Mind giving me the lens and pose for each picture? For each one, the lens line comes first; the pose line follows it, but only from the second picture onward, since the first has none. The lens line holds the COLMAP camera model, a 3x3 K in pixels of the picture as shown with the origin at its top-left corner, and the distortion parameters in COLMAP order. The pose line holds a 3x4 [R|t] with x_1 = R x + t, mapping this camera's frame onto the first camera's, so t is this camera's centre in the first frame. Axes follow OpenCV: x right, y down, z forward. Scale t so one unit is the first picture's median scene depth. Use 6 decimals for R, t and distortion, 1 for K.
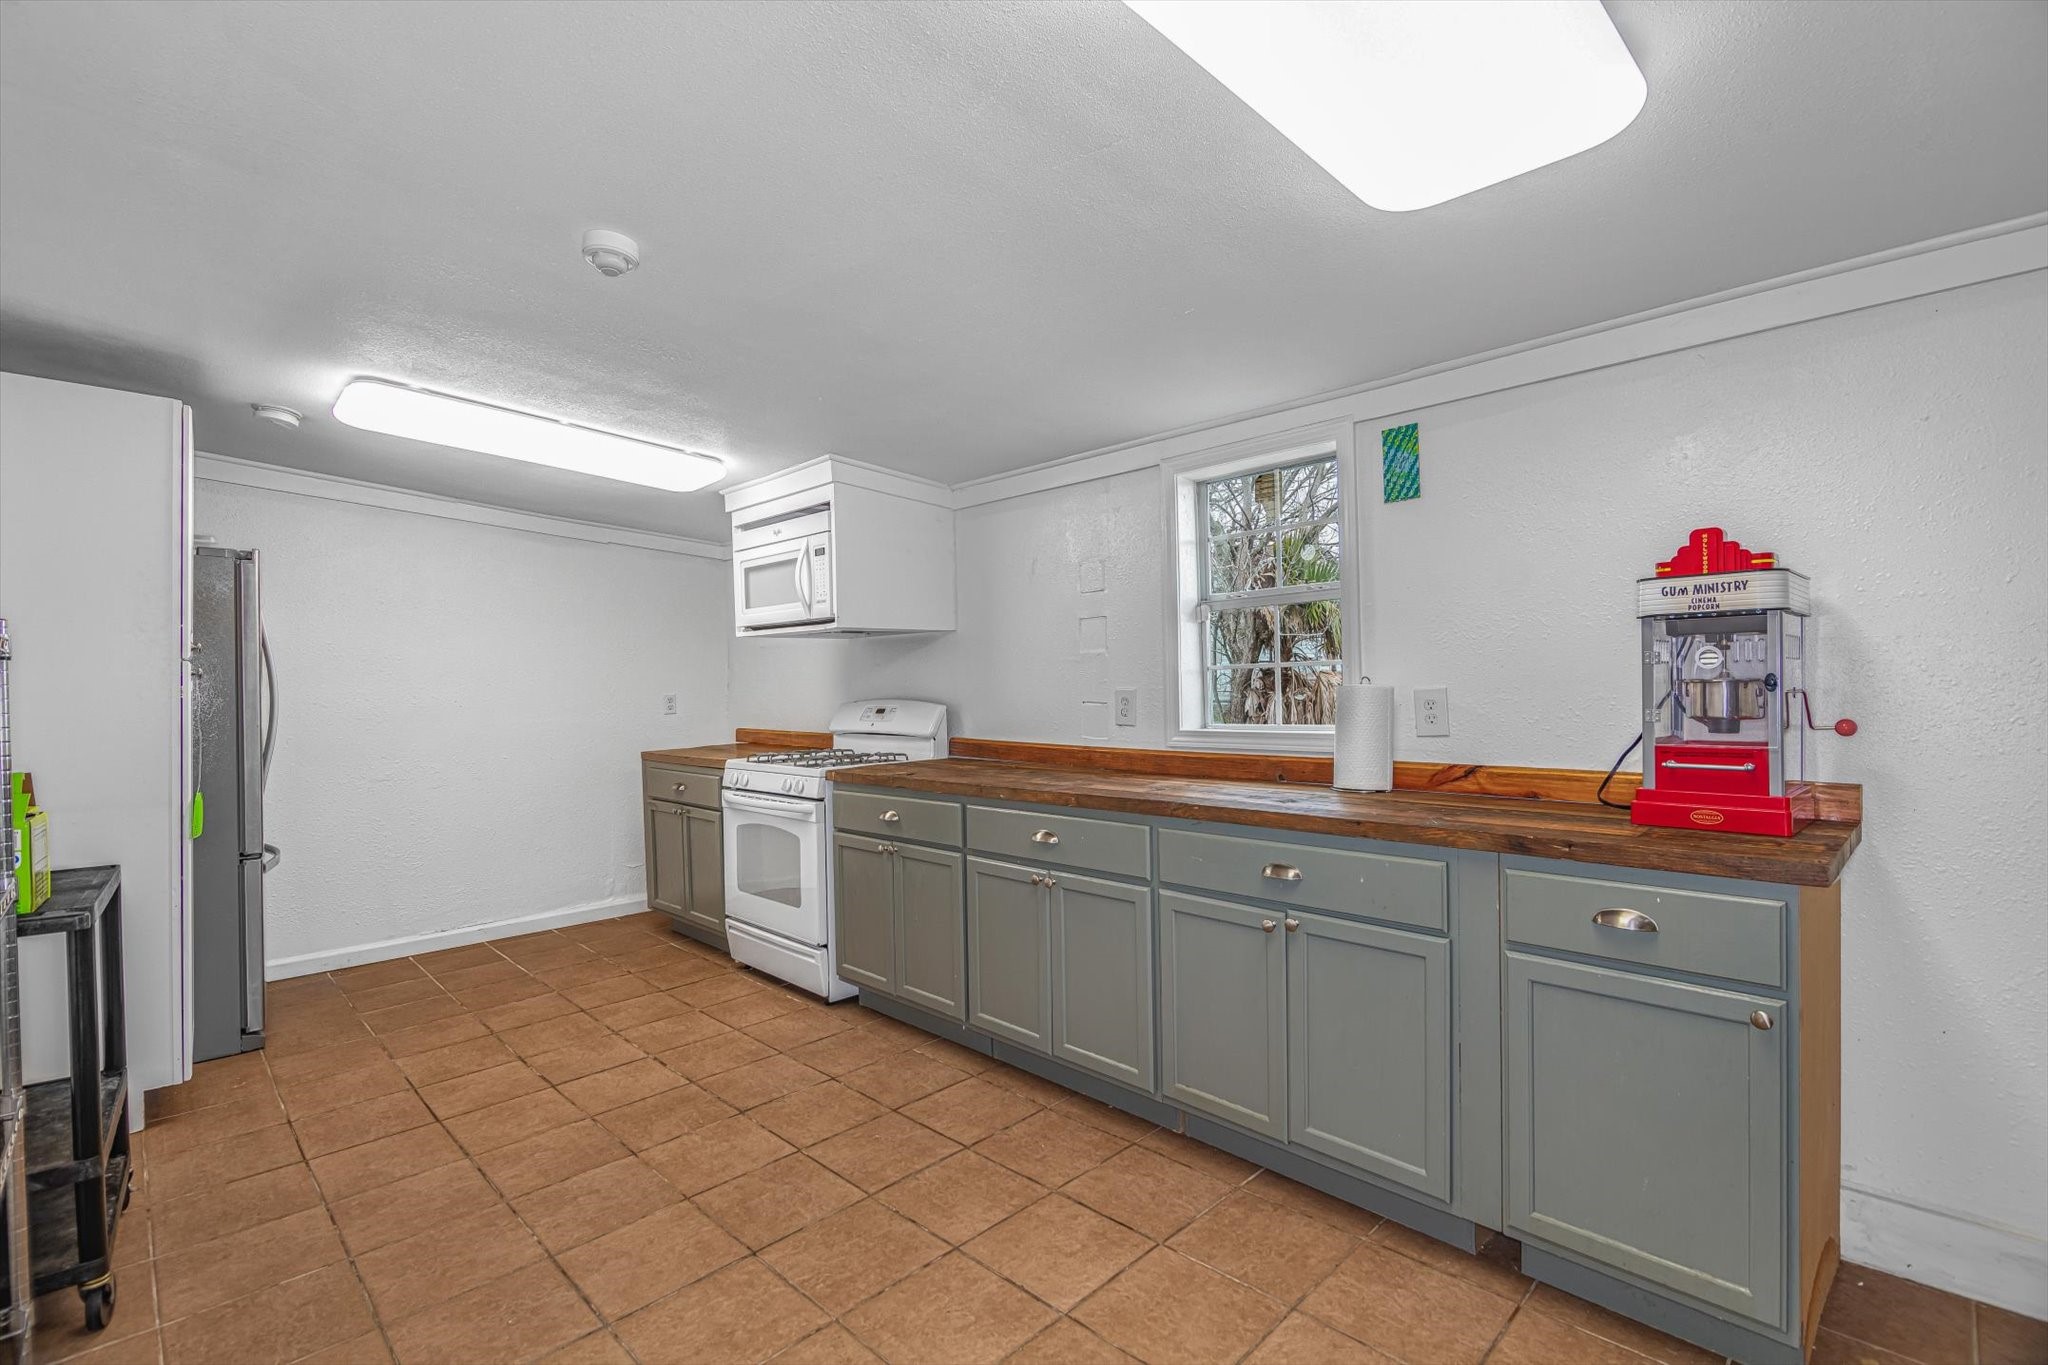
lens RADIAL K [[936.1, 0, 1018.8], [0, 936.1, 701.2], [0, 0, 1]] dist [-0.000011, -0.000068]
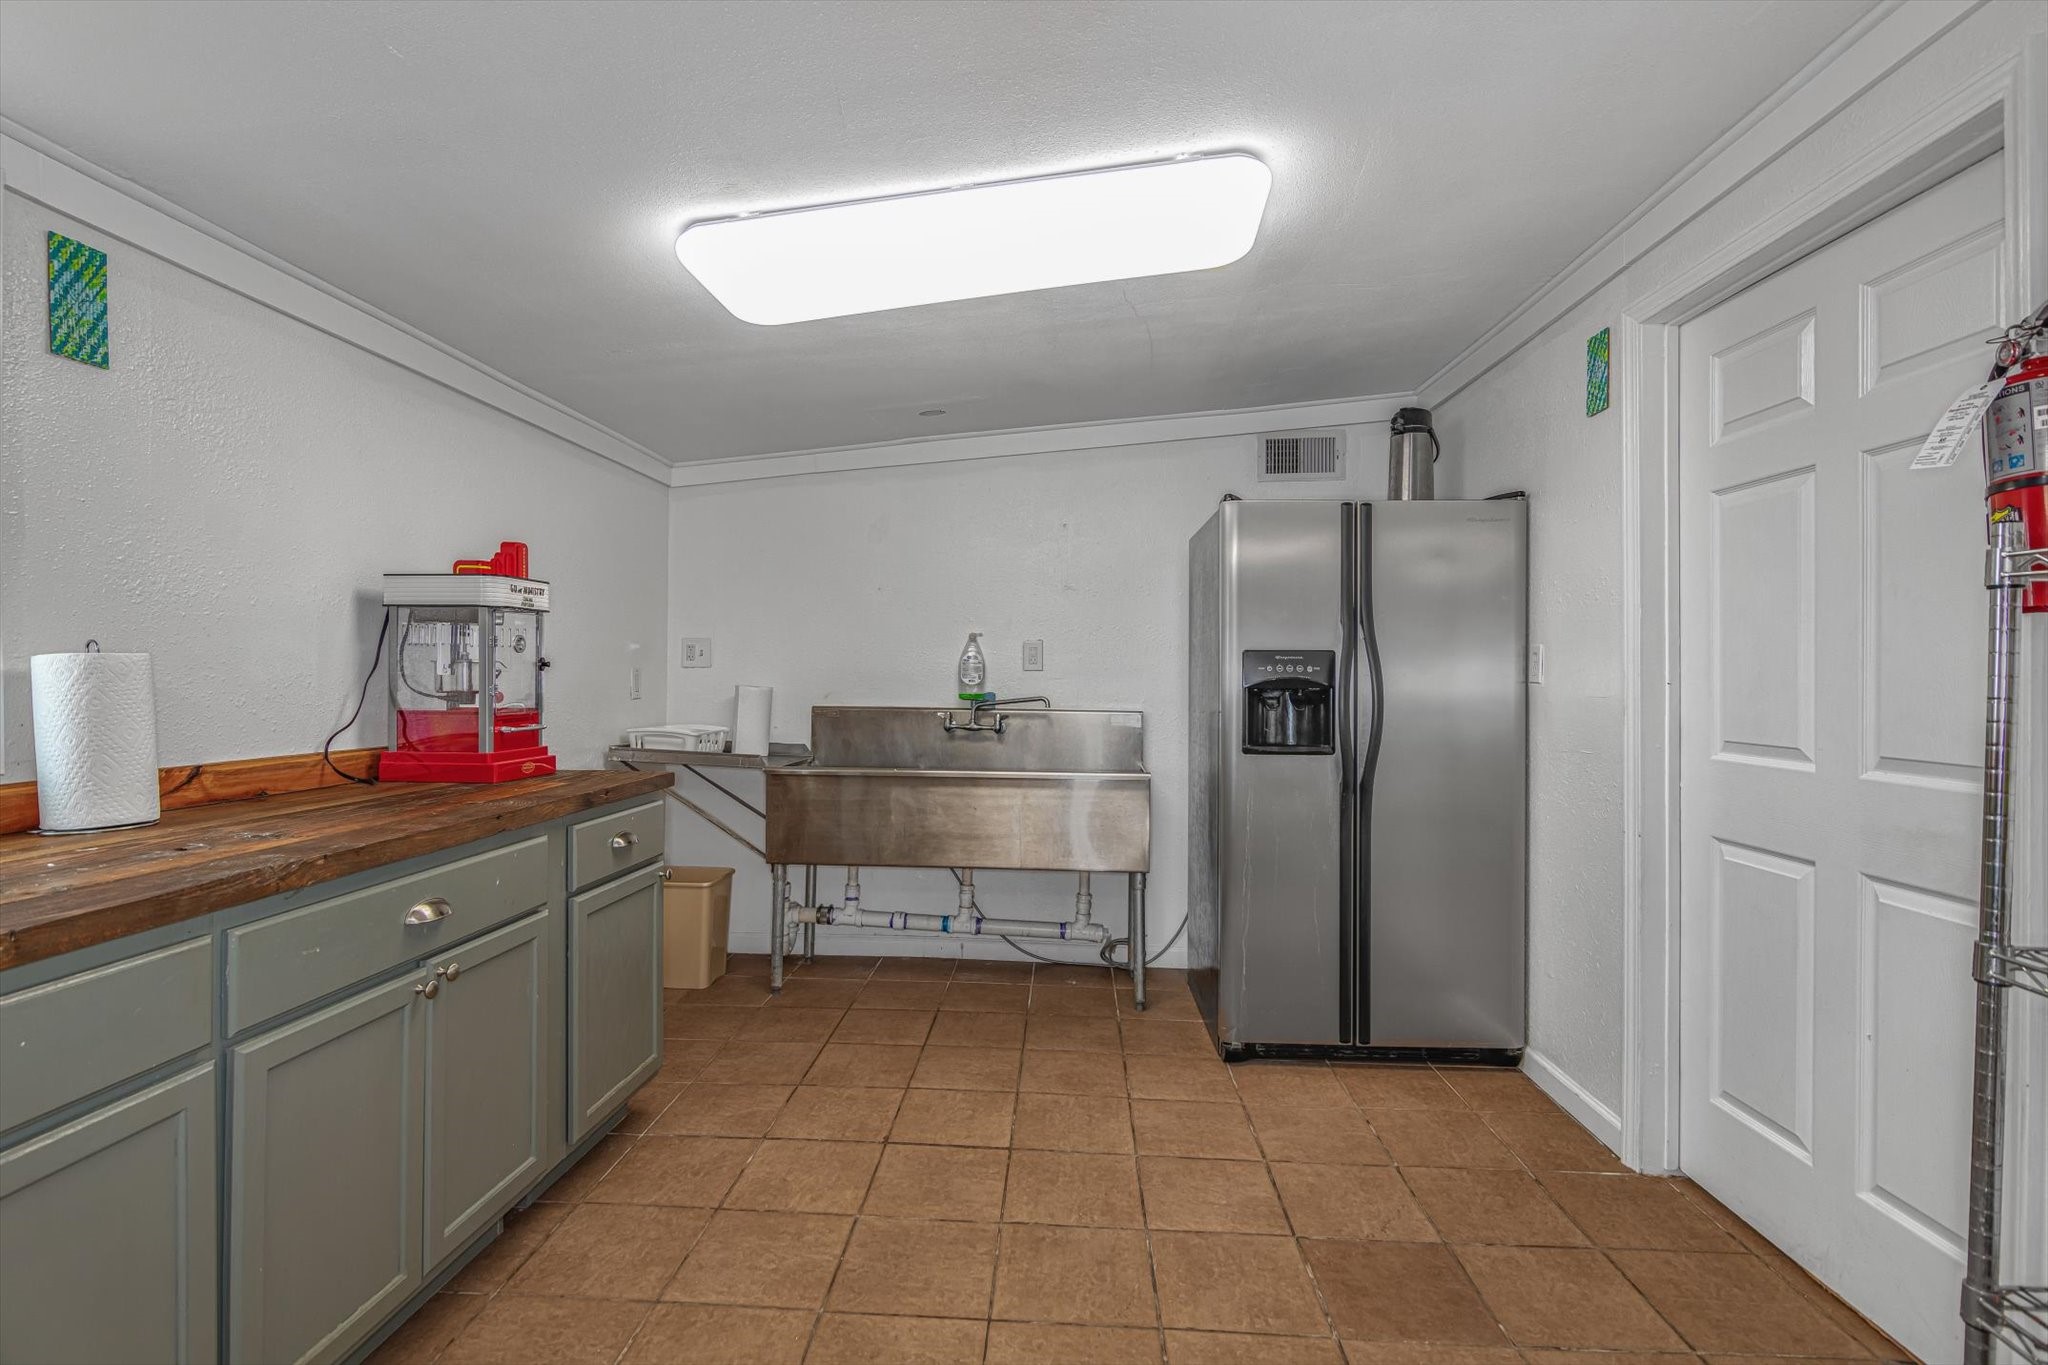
lens RADIAL K [[913.1, 0, 1019.8], [0, 913.1, 670.3], [0, 0, 1]] dist [0.002071, -0.000106]
pose [[-0.654662, 0.008006, 0.755880, -0.495236], [0.006656, 0.999966, -0.004827, 0.000282], [-0.755893, 0.001871, -0.654693, 0.978724]]
